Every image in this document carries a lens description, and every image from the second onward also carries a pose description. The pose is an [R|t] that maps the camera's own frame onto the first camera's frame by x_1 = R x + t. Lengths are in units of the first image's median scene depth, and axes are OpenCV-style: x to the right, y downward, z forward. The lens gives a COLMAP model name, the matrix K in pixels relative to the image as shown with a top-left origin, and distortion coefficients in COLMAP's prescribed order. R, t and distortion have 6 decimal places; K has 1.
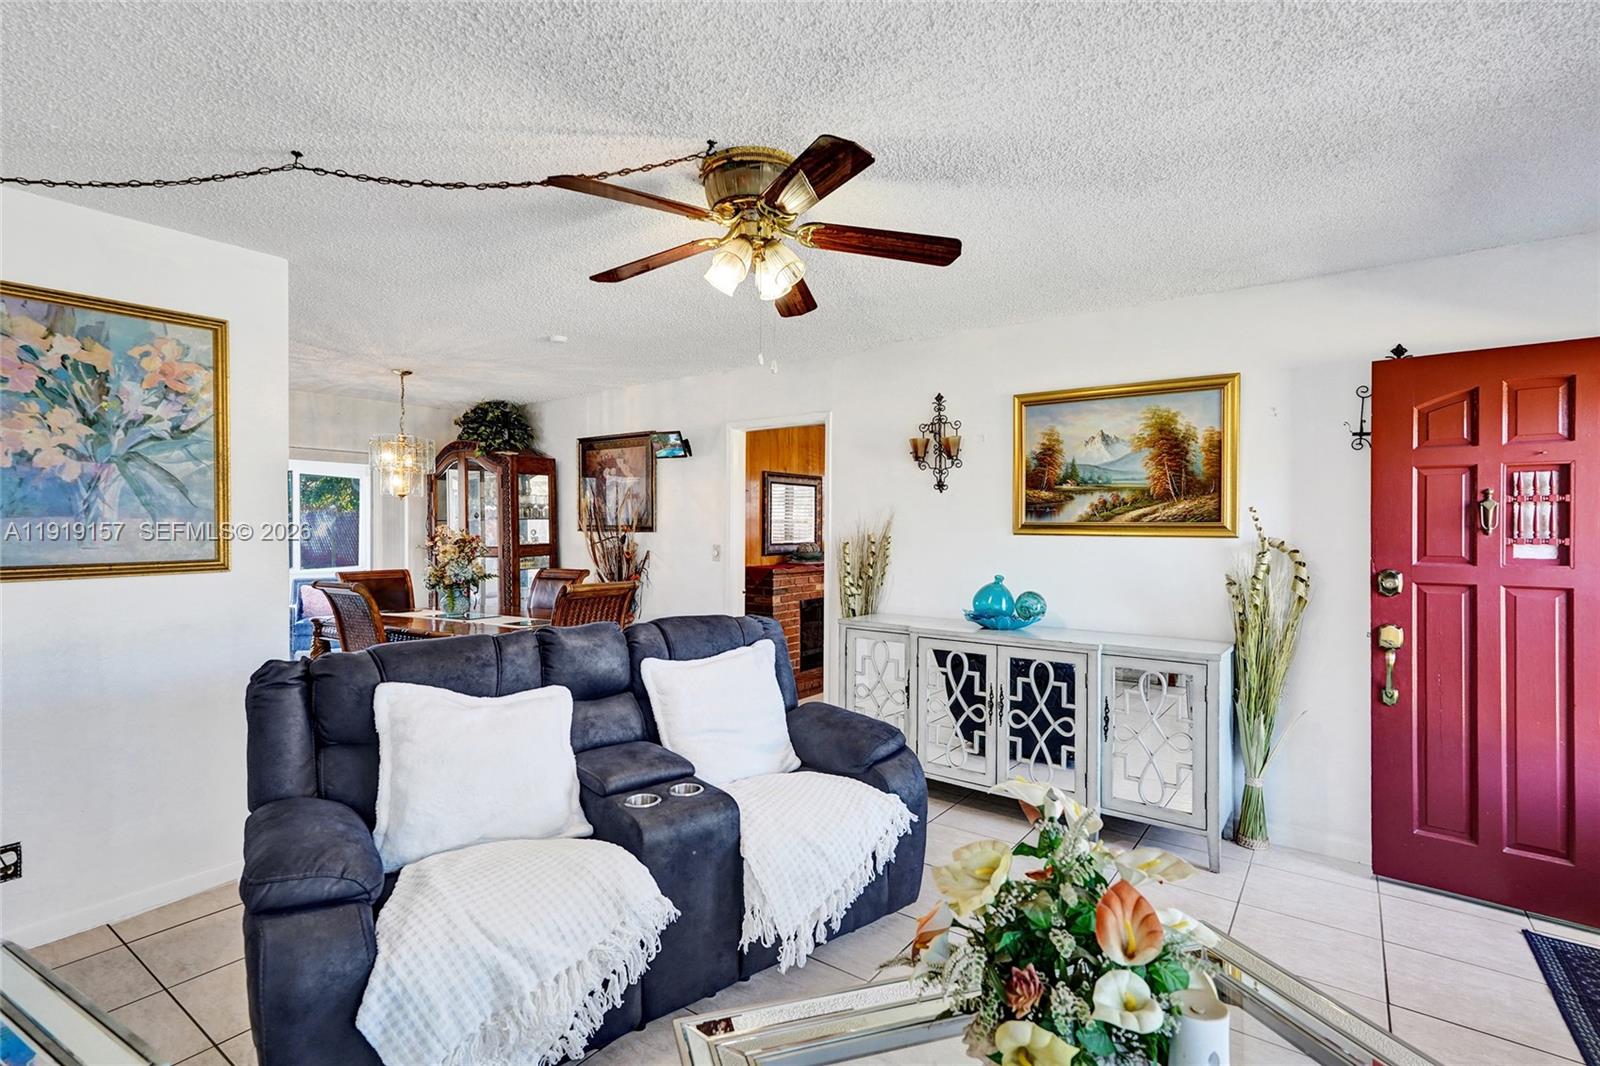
lens RADIAL K [[753.6, 0, 795.0], [0, 753.6, 536.2], [0, 0, 1]] dist [0.000112, 0.007422]
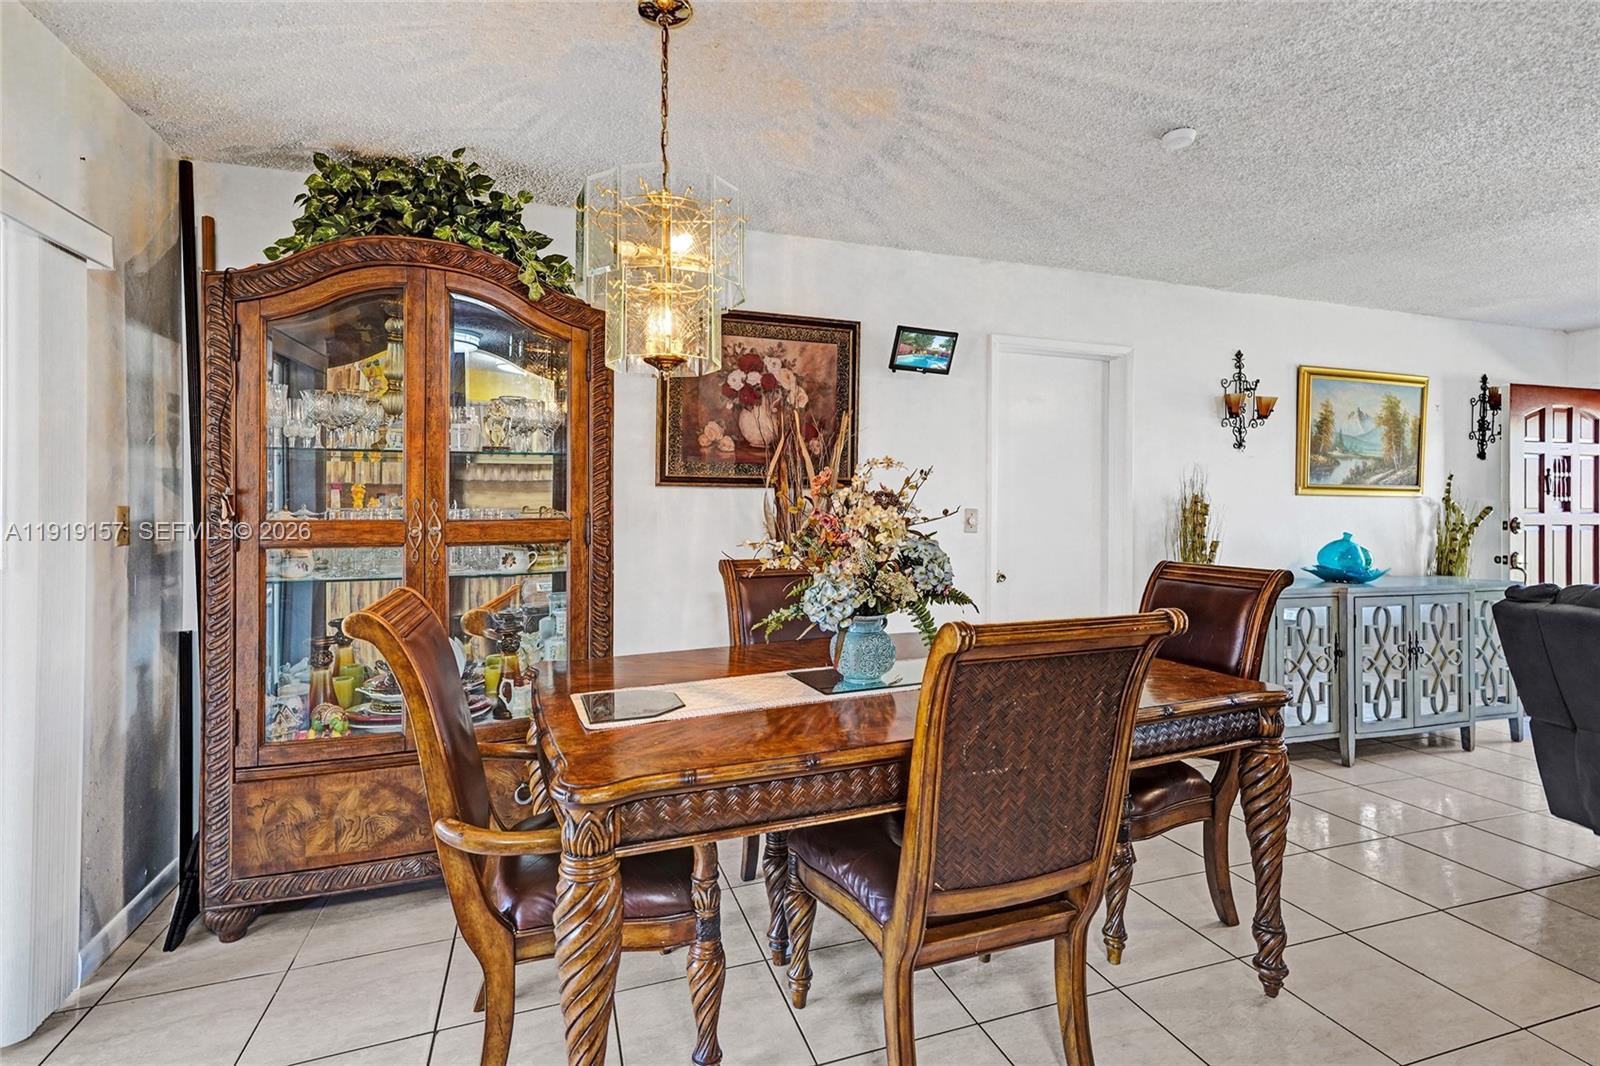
lens RADIAL K [[753.6, 0, 804.9], [0, 753.6, 496.7], [0, 0, 1]] dist [0.000112, 0.007422]
pose [[0.565174, 0.007711, 0.824936, -0.714922], [0.005064, 0.999905, -0.012815, 0.007402], [-0.824956, 0.011420, 0.565082, 0.703653]]
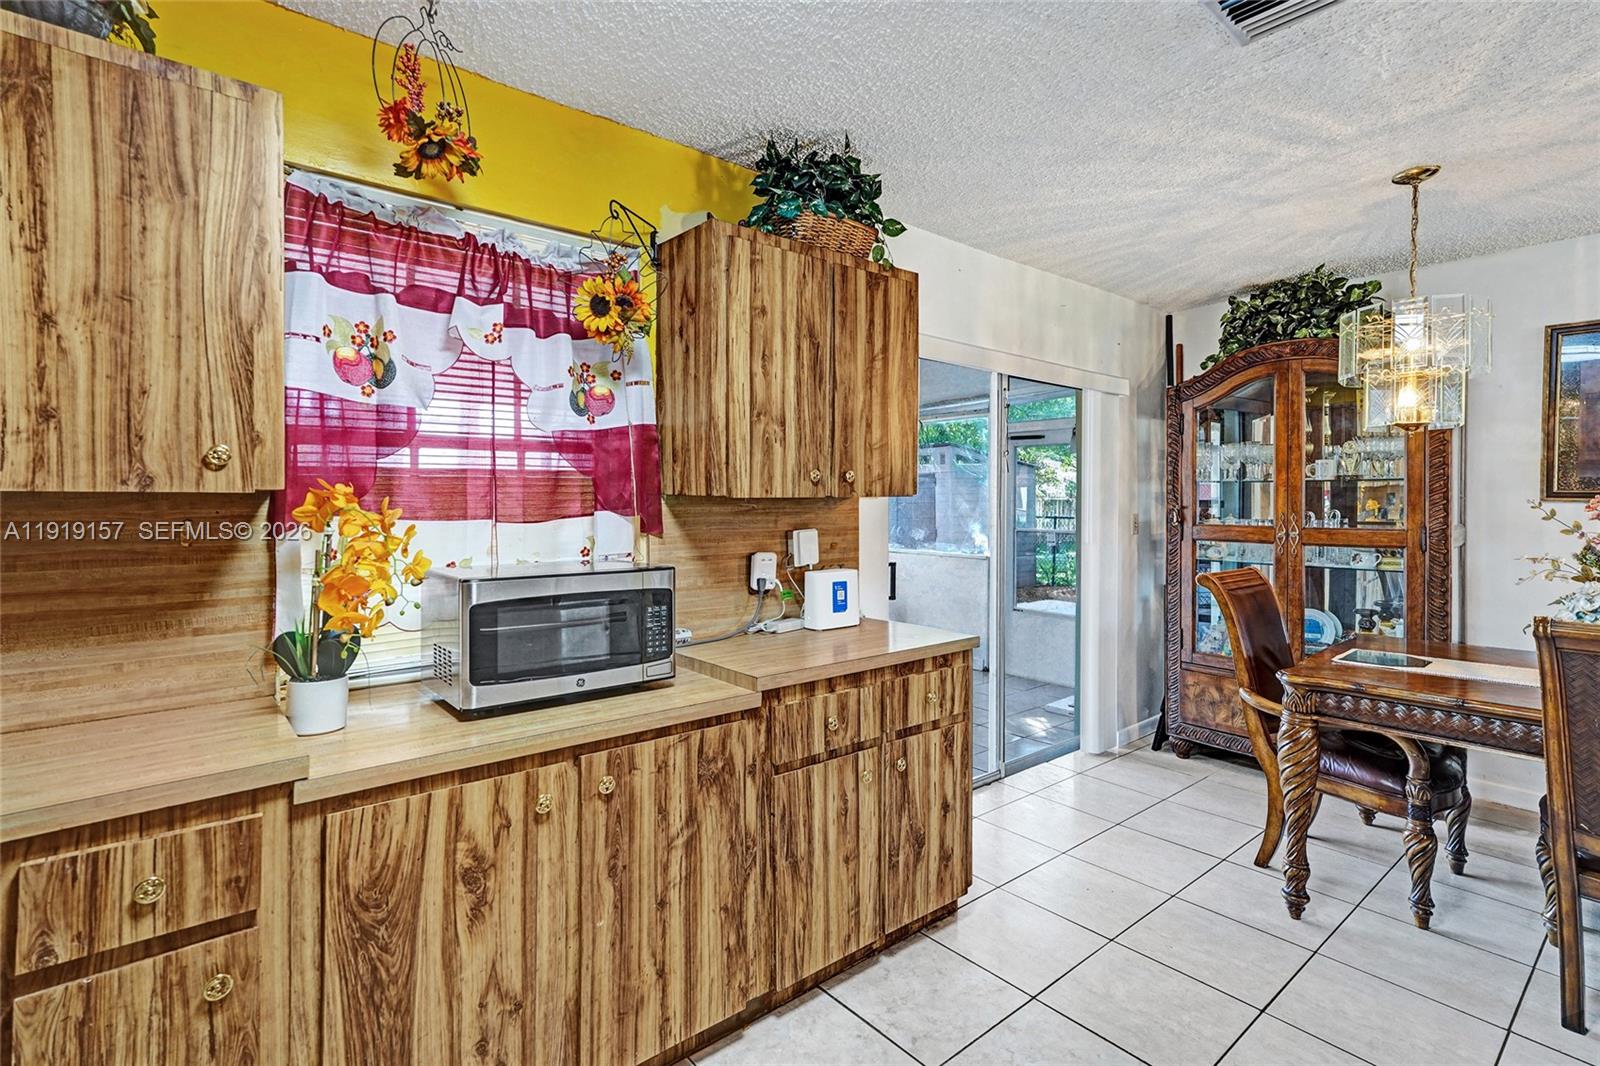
lens RADIAL K [[753.6, 0, 811.2], [0, 753.6, 506.5], [0, 0, 1]] dist [0.000112, 0.007422]
pose [[0.972650, 0.006333, -0.232191, -0.730567], [-0.005057, 0.999969, 0.006090, -0.005278], [0.232222, -0.004749, 0.972651, 0.404901]]
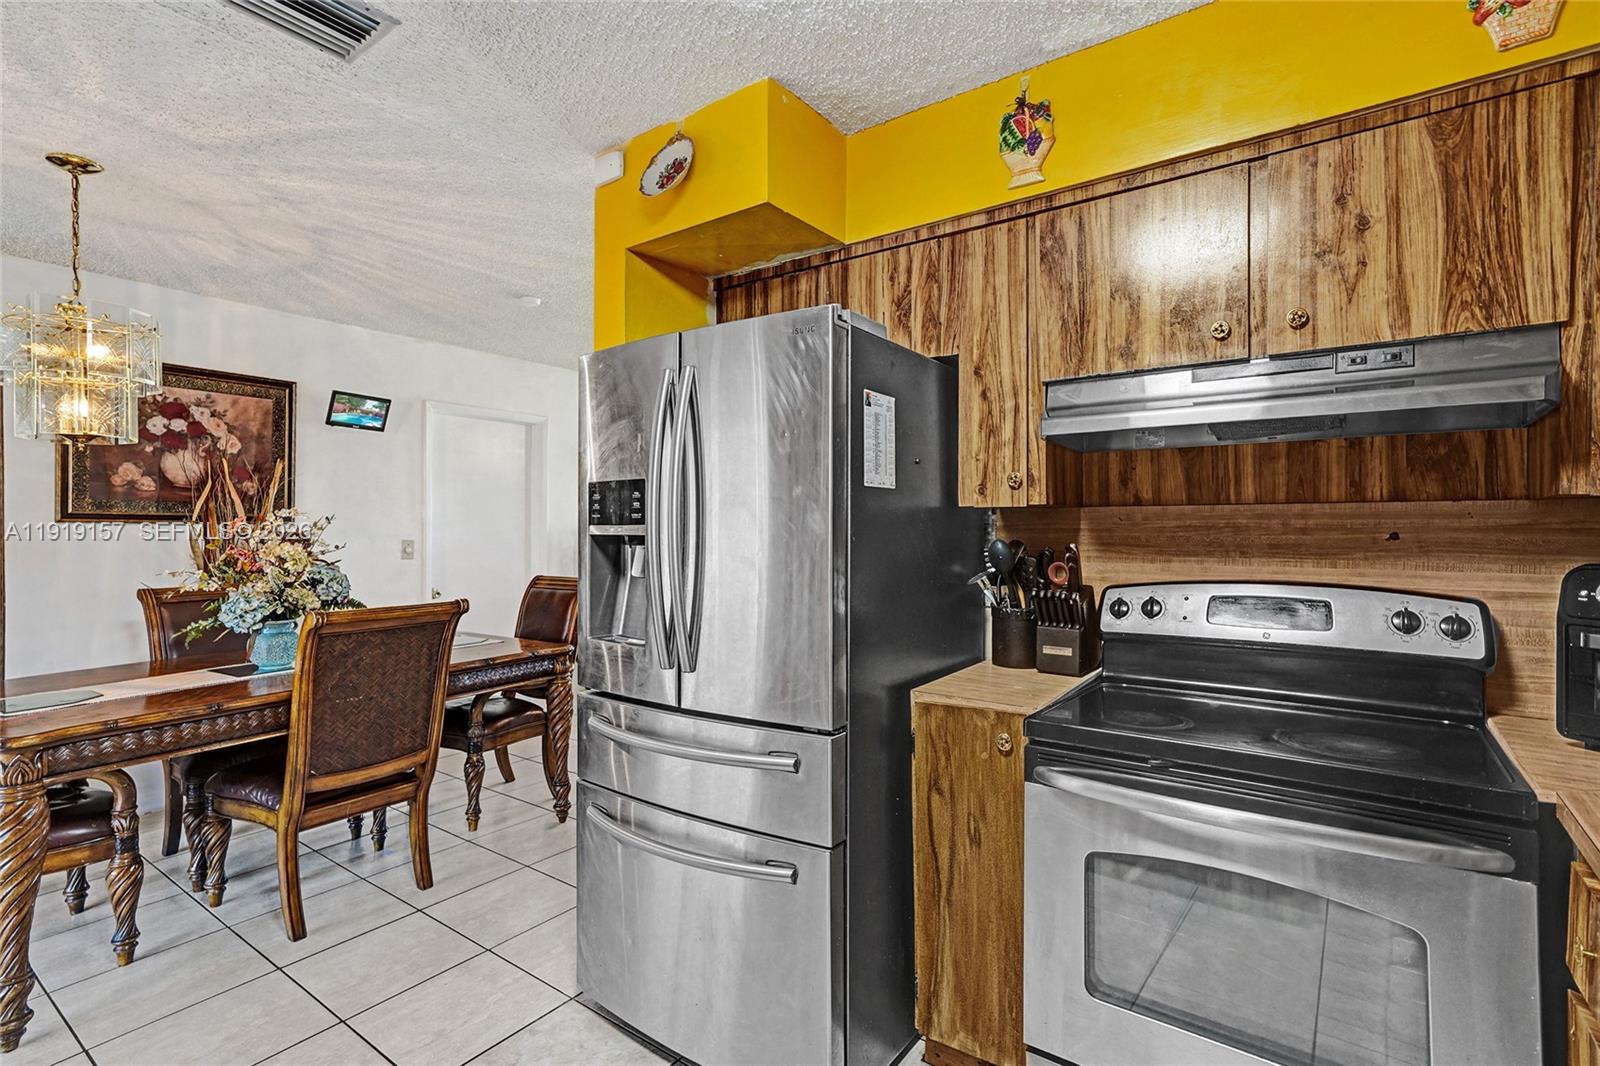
lens RADIAL K [[753.6, 0, 800.7], [0, 753.6, 530.9], [0, 0, 1]] dist [0.000112, 0.007422]
pose [[-0.005336, -0.005328, 0.999972, -0.906696], [0.007517, 0.999957, 0.005368, -0.000587], [-0.999958, 0.007545, -0.005296, 0.536658]]
